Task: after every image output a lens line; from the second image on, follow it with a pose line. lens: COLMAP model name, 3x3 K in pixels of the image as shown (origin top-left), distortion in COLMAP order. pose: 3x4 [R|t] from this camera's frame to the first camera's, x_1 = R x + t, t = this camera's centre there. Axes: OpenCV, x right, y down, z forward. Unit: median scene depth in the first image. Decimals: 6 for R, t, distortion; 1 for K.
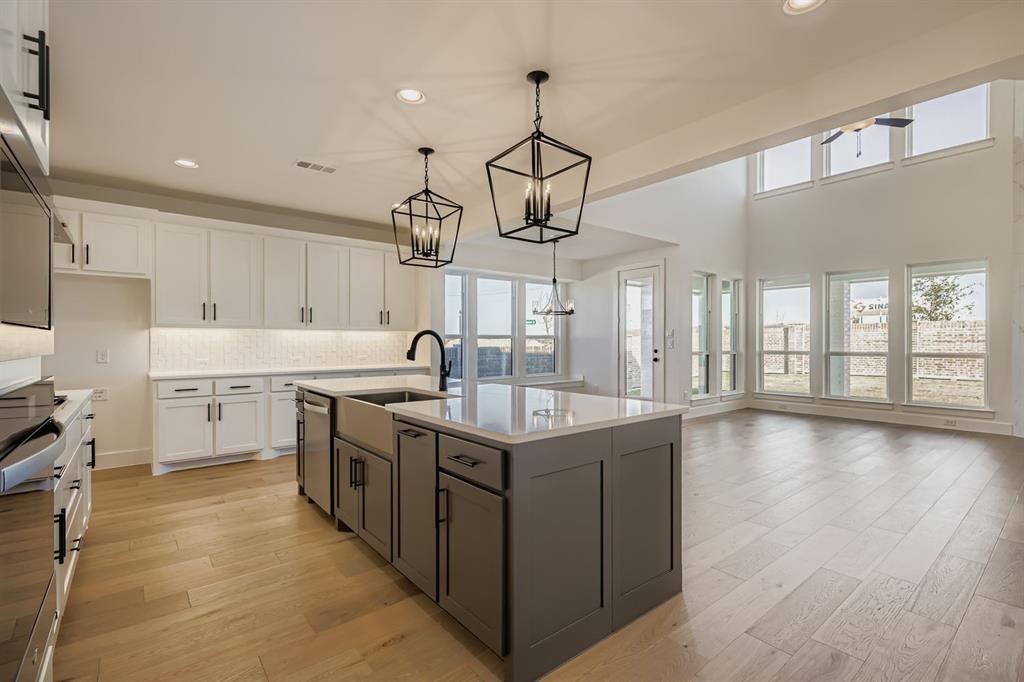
lens RADIAL K [[465.7, 0, 511.7], [0, 465.7, 341.7], [0, 0, 1]] dist [-0.004803, 0.000127]
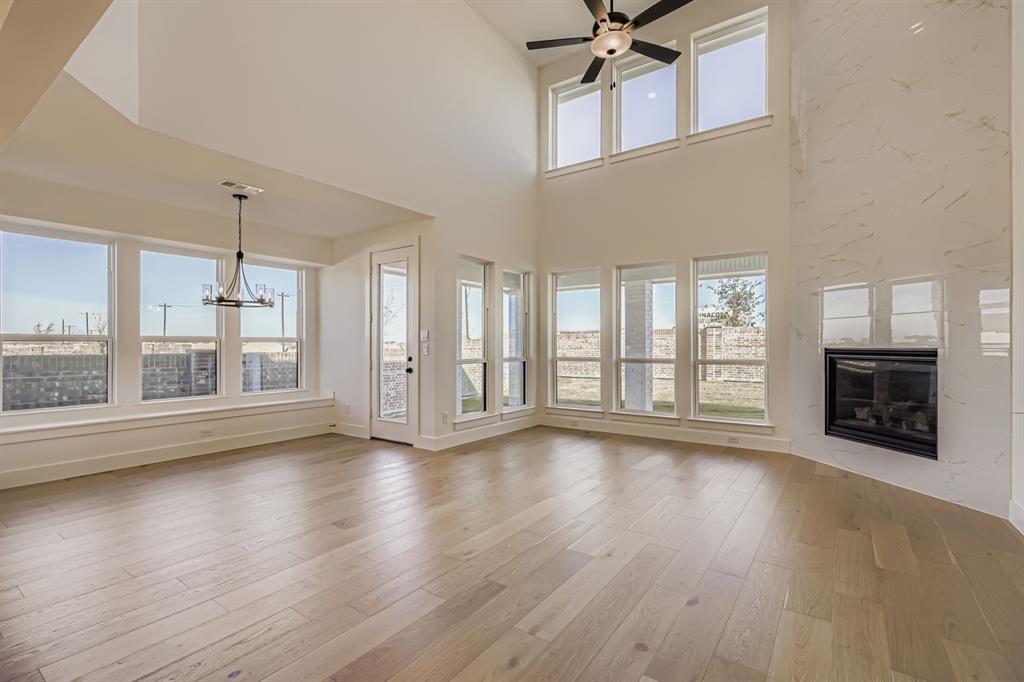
lens RADIAL K [[465.7, 0, 513.7], [0, 465.7, 342.1], [0, 0, 1]] dist [-0.004803, 0.000127]
pose [[0.961932, 0.003229, 0.273271, 0.236355], [-0.000878, 0.999962, -0.008725, -0.000607], [-0.273289, 0.008153, 0.961898, 0.206859]]
